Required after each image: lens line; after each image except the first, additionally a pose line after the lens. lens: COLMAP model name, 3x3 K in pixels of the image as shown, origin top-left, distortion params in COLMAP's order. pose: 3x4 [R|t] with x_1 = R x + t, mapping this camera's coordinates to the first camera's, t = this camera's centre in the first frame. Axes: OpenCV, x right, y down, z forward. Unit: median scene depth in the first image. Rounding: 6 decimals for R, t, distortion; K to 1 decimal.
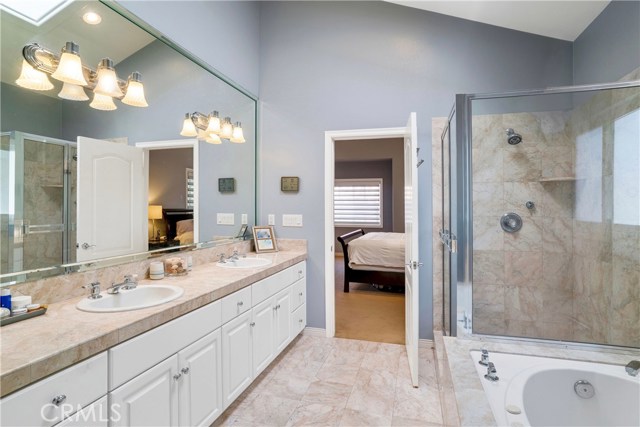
lens RADIAL K [[340.9, 0, 317.6], [0, 340.9, 206.5], [0, 0, 1]] dist [-0.066145, 0.048586]
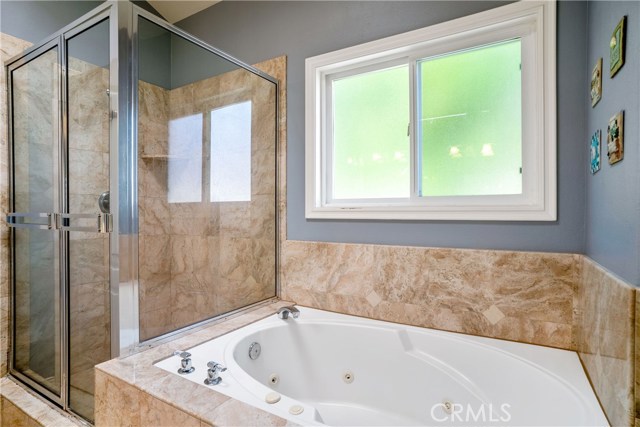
lens RADIAL K [[340.9, 0, 317.6], [0, 340.9, 206.5], [0, 0, 1]] dist [-0.066145, 0.048586]
pose [[0.255473, 0.016221, 0.966680, -0.109967], [-0.006672, 0.999865, -0.015015, 0.084377], [-0.966793, -0.002614, 0.255546, 0.388080]]
